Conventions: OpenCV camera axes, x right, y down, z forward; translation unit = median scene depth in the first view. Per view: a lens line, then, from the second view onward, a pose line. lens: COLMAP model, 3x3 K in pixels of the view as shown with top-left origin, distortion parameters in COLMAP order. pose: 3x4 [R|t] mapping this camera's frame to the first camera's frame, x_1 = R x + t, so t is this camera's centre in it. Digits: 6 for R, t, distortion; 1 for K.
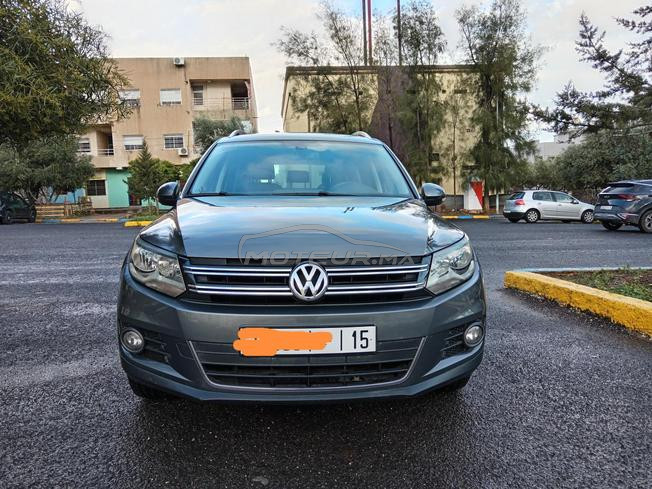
lens RADIAL K [[512.2, 0, 326.0], [0, 512.2, 244.5], [0, 0, 1]] dist [-0.002835, -0.002908]
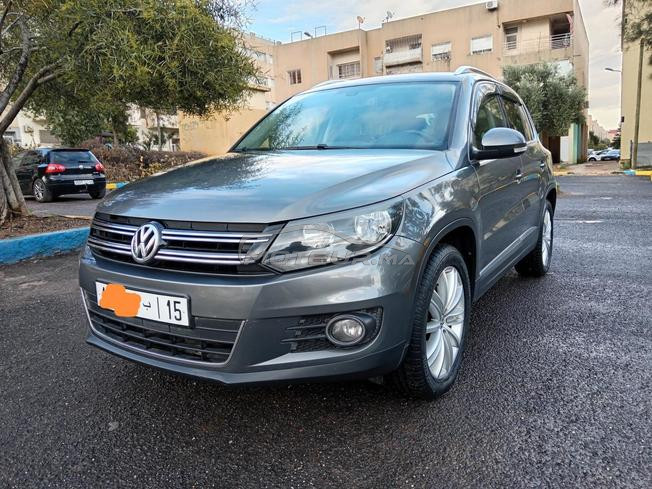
lens RADIAL K [[512.2, 0, 326.0], [0, 512.2, 244.5], [0, 0, 1]] dist [-0.002835, -0.002908]
pose [[0.806083, 0.082435, -0.586033, 0.798955], [-0.029337, 0.994600, 0.099554, -0.030203], [0.591075, -0.063056, 0.804148, 0.424202]]
